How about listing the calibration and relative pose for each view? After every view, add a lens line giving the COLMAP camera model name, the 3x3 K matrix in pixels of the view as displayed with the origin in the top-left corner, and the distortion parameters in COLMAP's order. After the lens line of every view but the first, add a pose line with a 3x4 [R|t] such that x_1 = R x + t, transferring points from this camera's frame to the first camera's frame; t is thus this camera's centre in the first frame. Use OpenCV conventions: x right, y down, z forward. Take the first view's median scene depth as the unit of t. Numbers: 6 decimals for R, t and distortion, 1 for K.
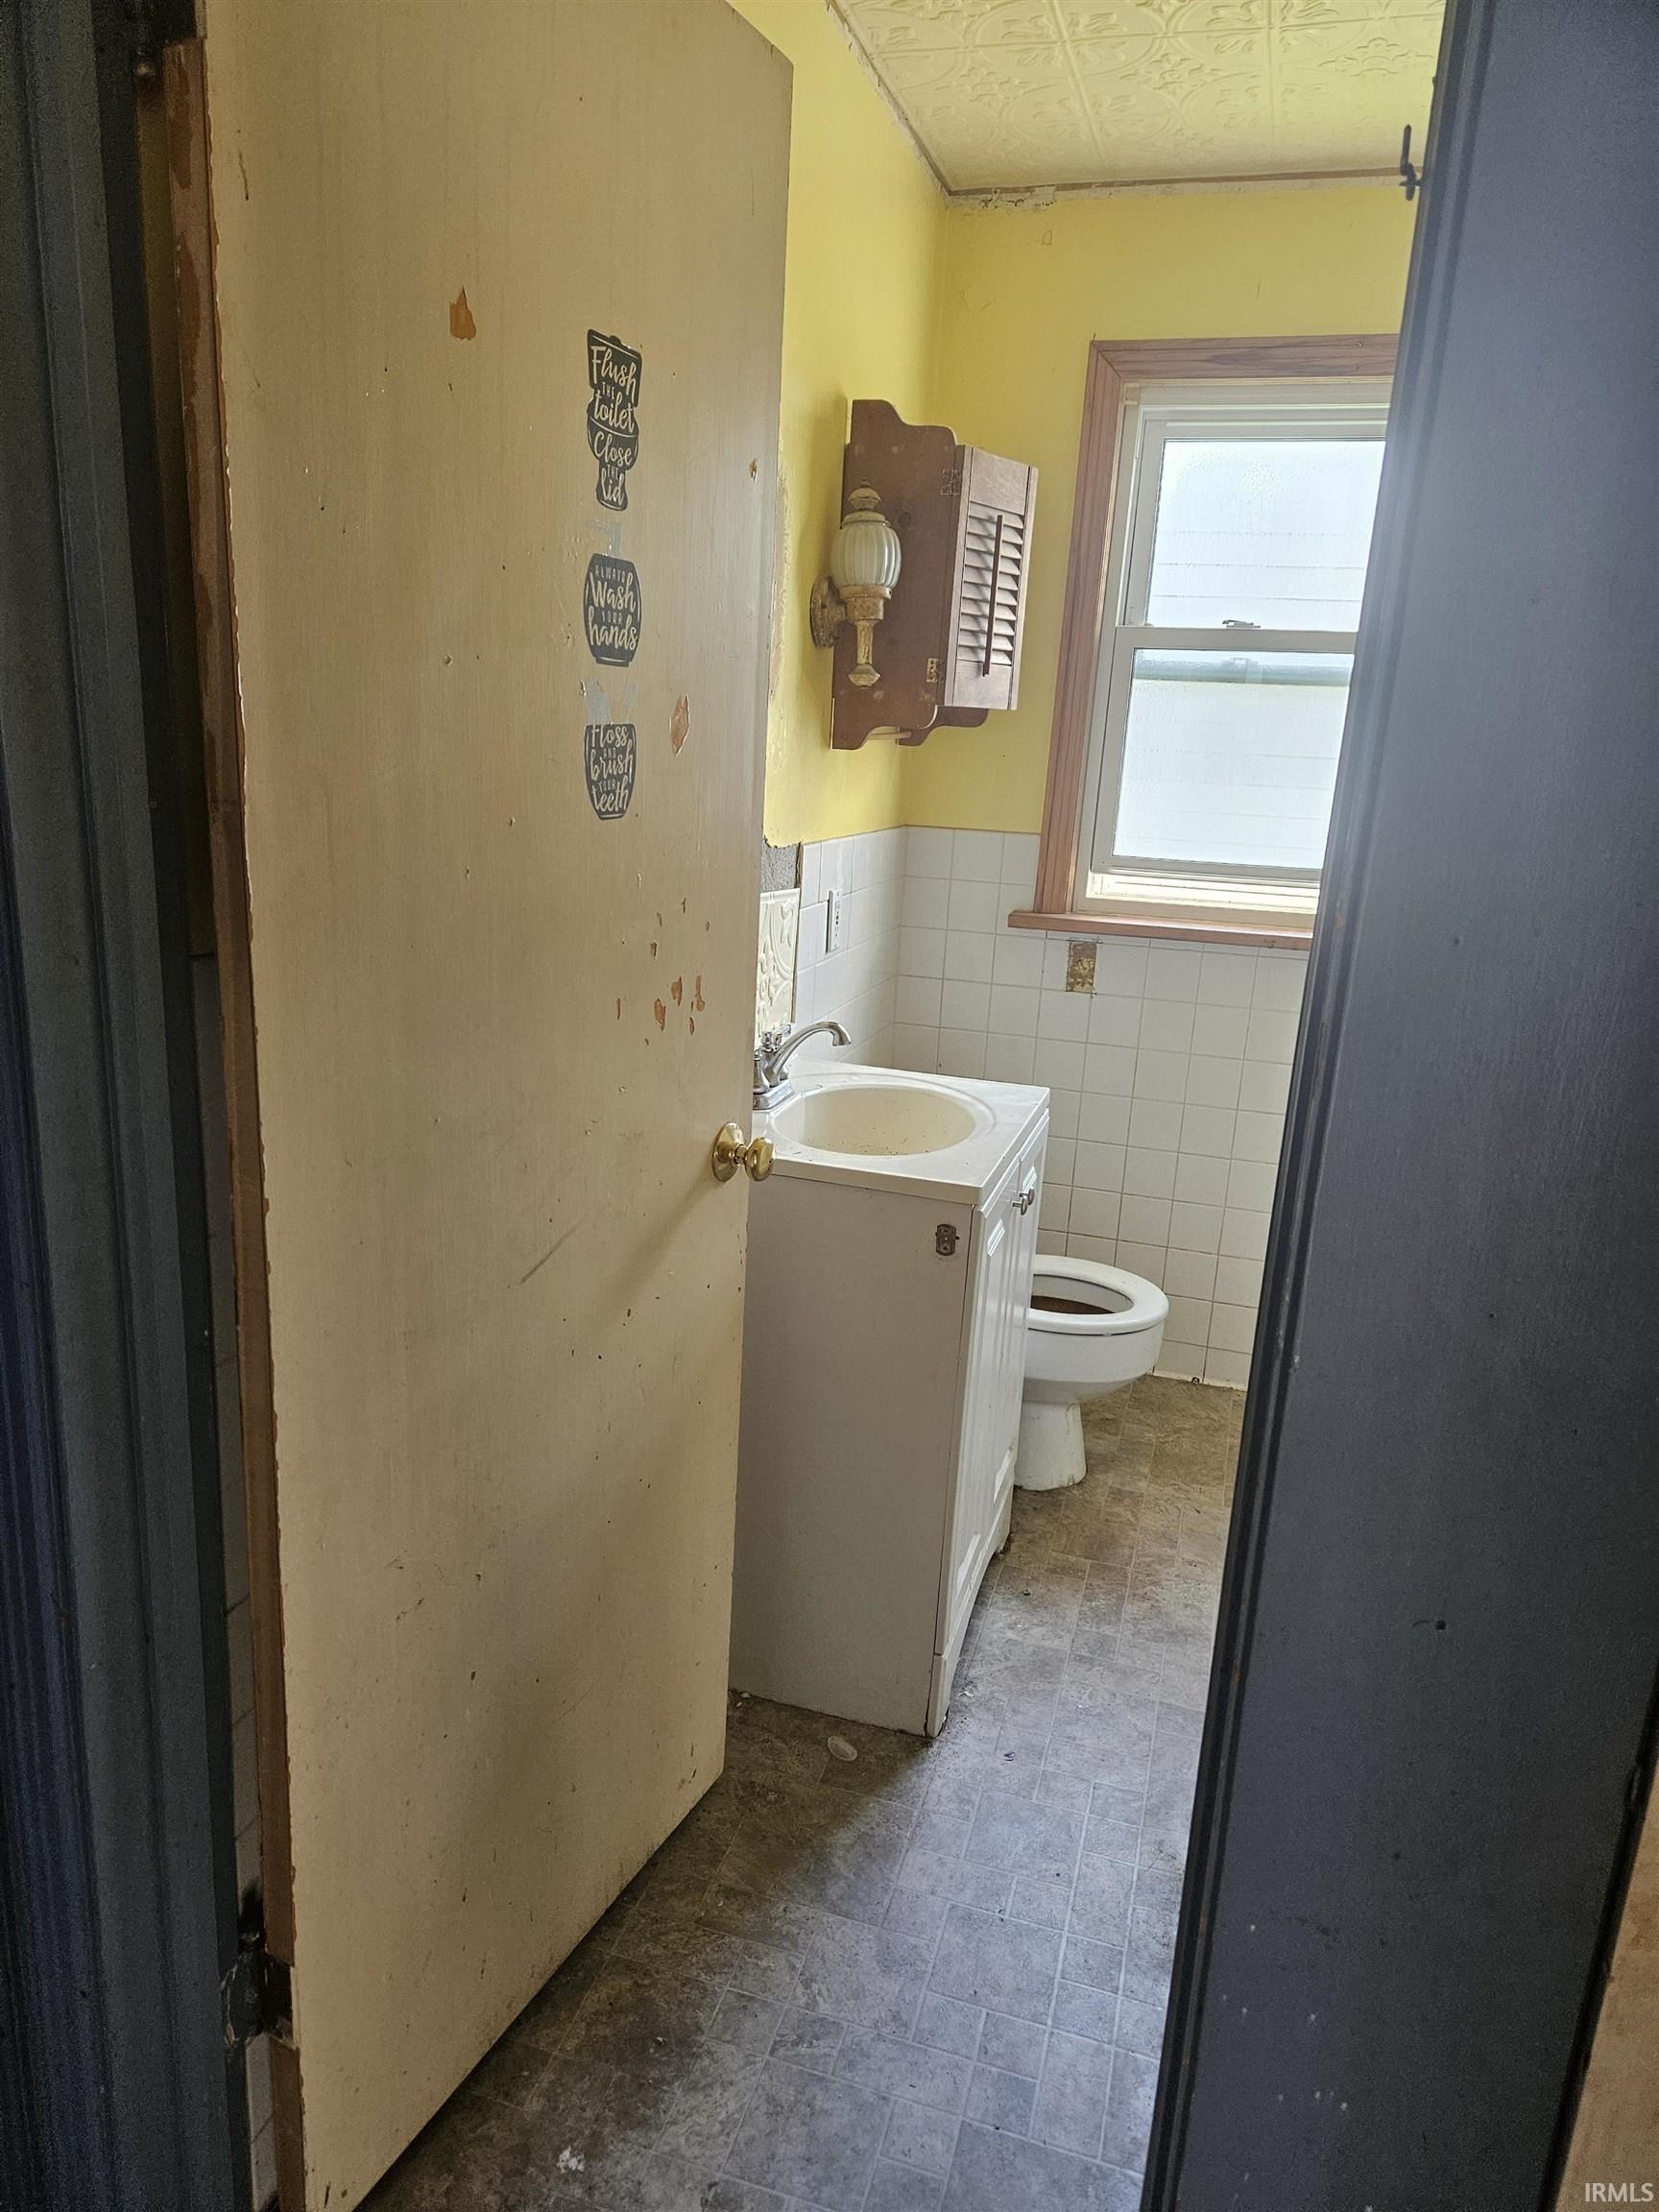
lens RADIAL K [[1480.8, 0, 832.3], [0, 1480.8, 1111.9], [0, 0, 1]] dist [0.030774, -0.007304]
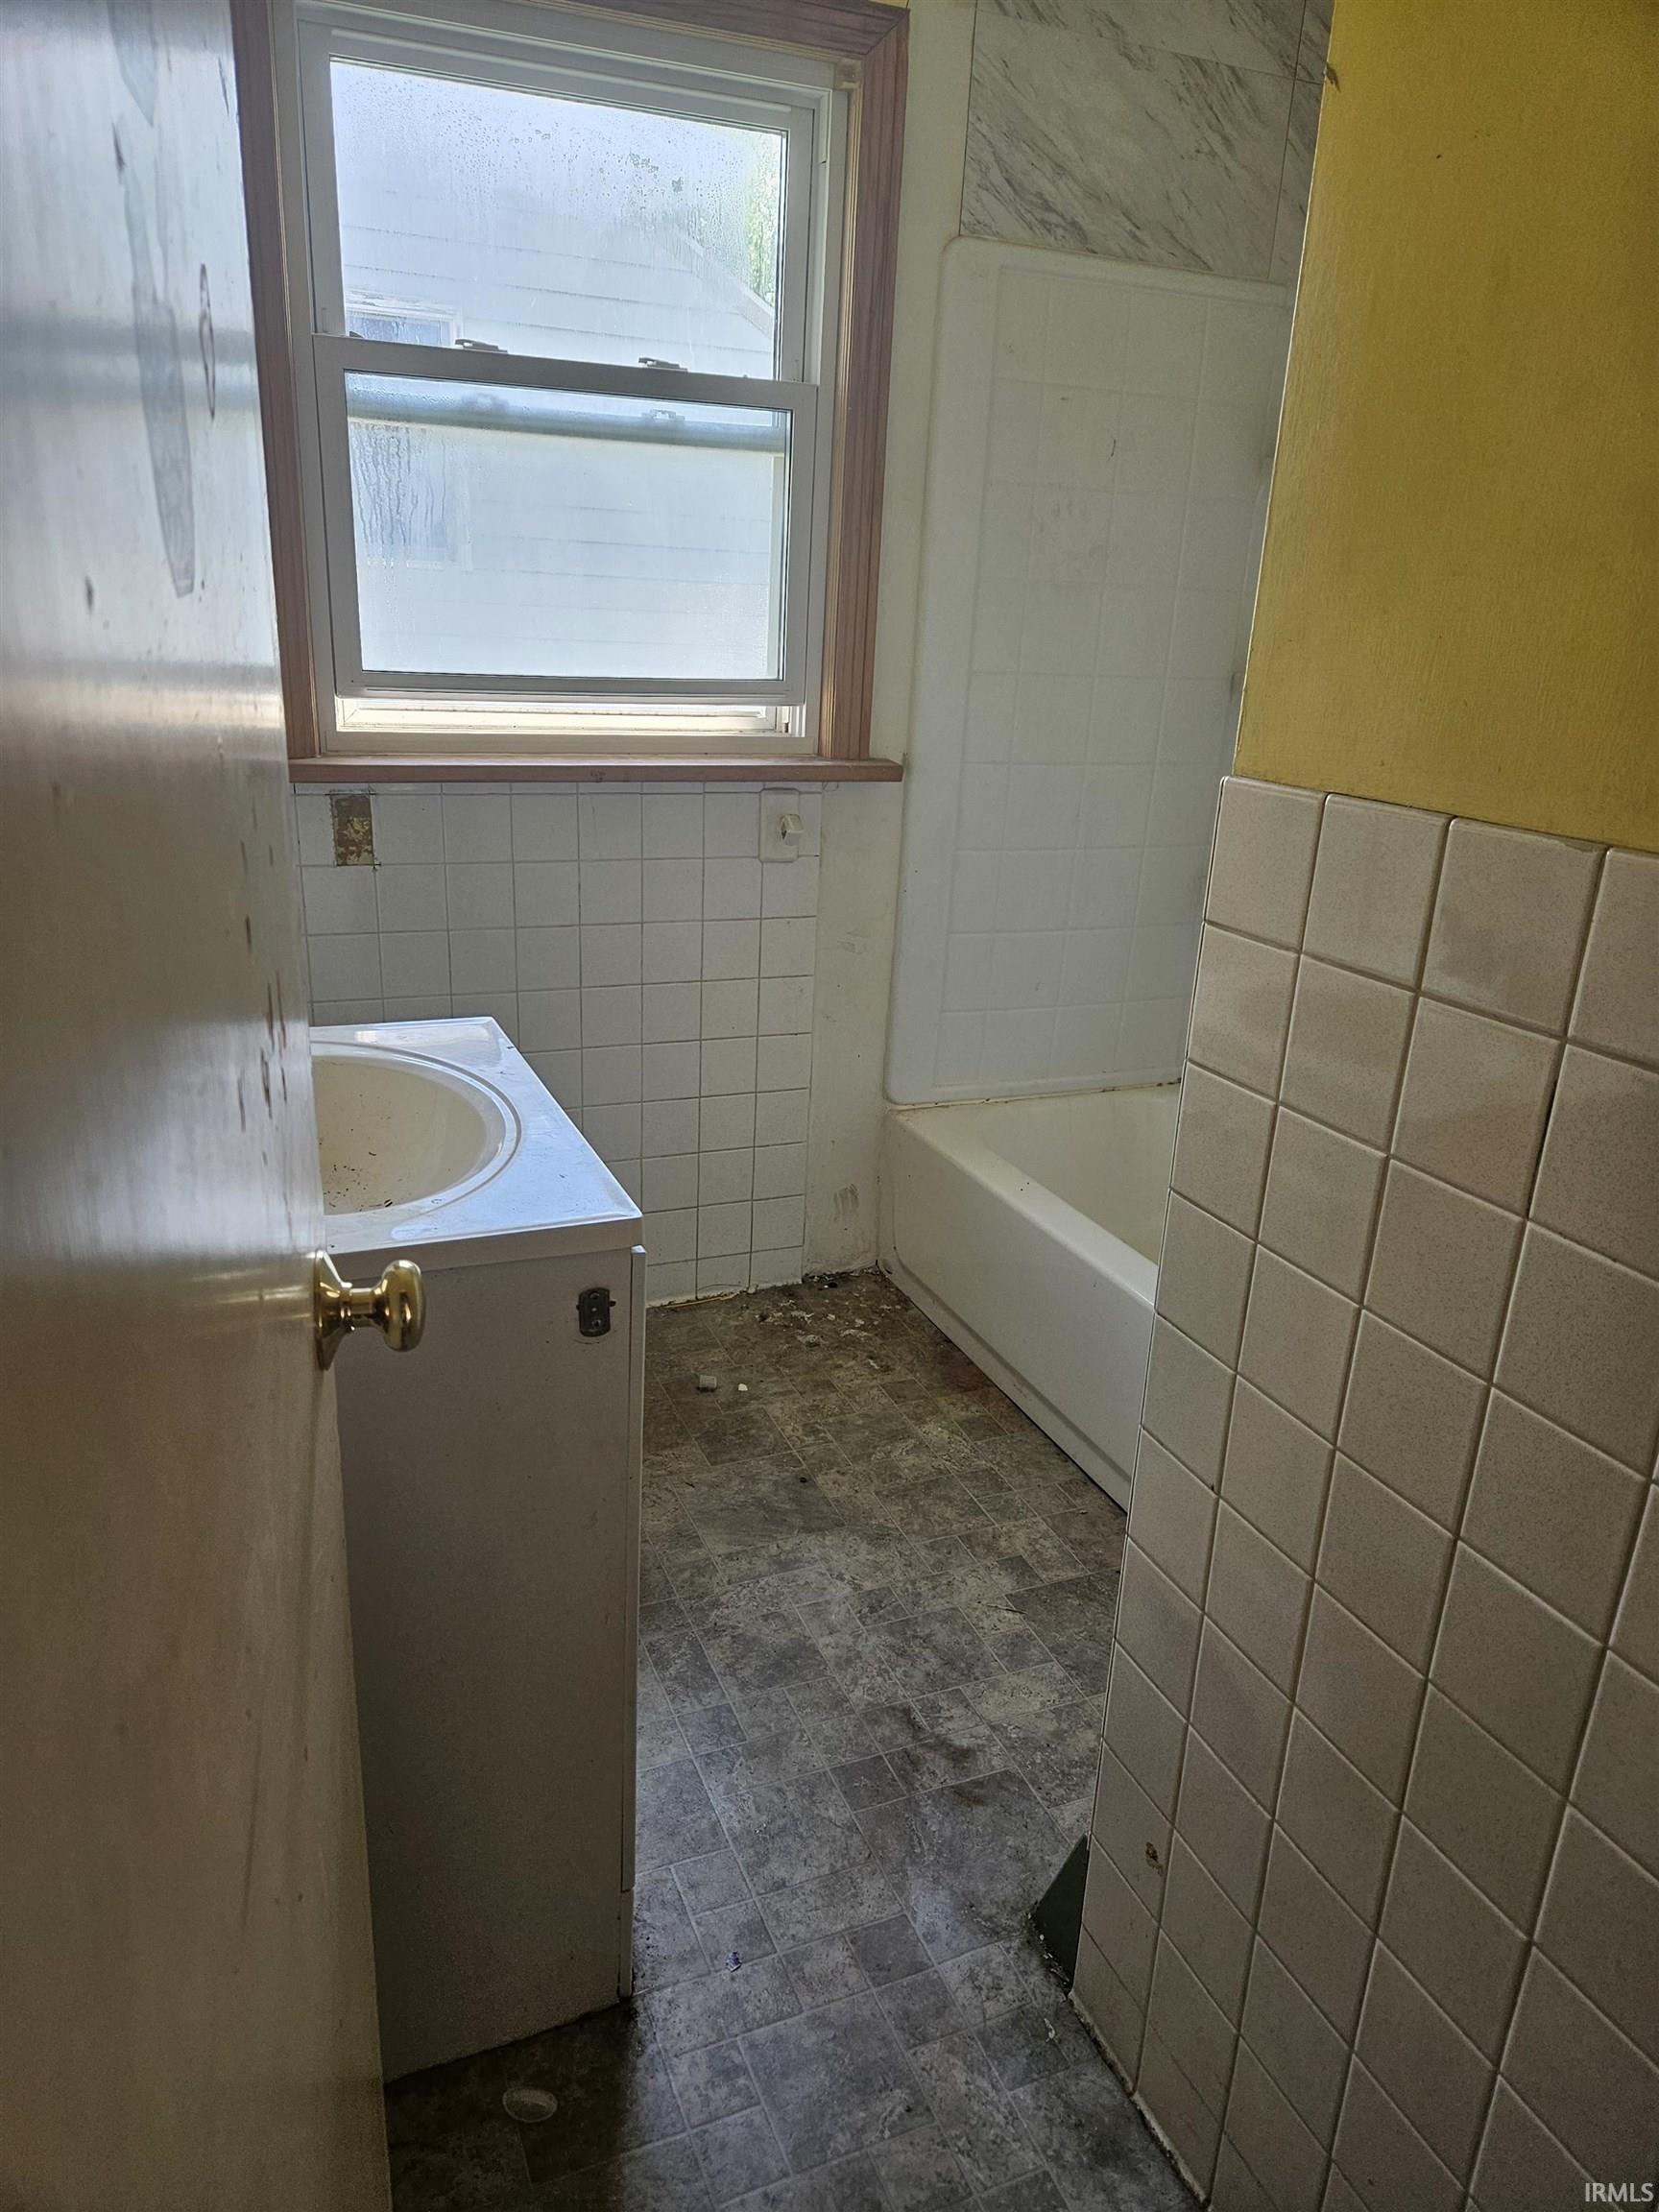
lens RADIAL K [[1480.8, 0, 825.2], [0, 1480.8, 1109.0], [0, 0, 1]] dist [0.030774, -0.007304]
pose [[0.773786, -0.221137, 0.593594, -0.120355], [0.150491, 0.974432, 0.166840, -0.051949], [-0.615311, -0.039768, 0.787280, 0.279656]]
